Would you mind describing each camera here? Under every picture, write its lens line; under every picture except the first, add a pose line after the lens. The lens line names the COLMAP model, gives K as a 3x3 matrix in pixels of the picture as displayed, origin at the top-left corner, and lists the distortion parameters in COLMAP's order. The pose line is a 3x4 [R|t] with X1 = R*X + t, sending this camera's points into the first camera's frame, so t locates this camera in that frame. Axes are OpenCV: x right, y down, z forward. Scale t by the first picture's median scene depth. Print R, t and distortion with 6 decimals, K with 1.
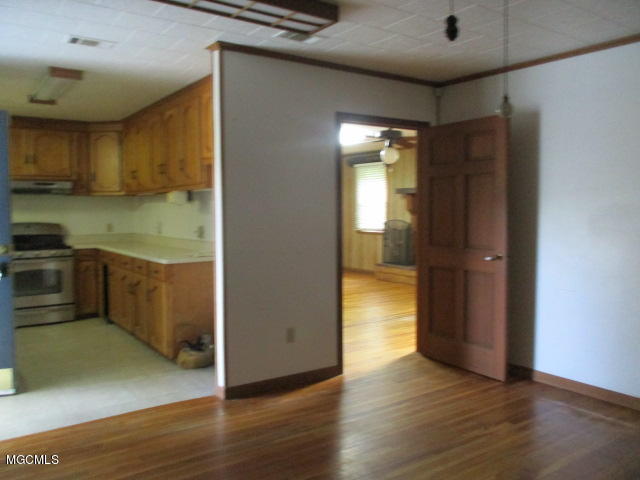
lens RADIAL K [[549.4, 0, 320.9], [0, 549.4, 238.2], [0, 0, 1]] dist [-0.029708, 0.000618]
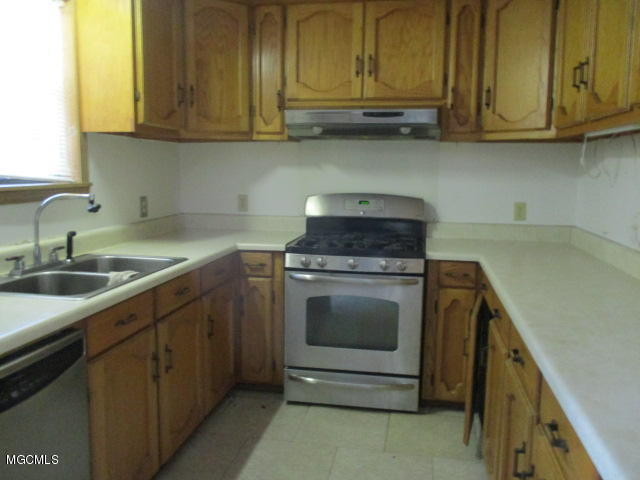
lens RADIAL K [[549.4, 0, 321.5], [0, 549.4, 237.9], [0, 0, 1]] dist [-0.029708, 0.000618]
pose [[0.705154, 0.115988, -0.699503, -0.197091], [-0.057000, 0.992610, 0.107128, -0.040786], [0.706759, -0.035670, 0.706554, 0.610561]]
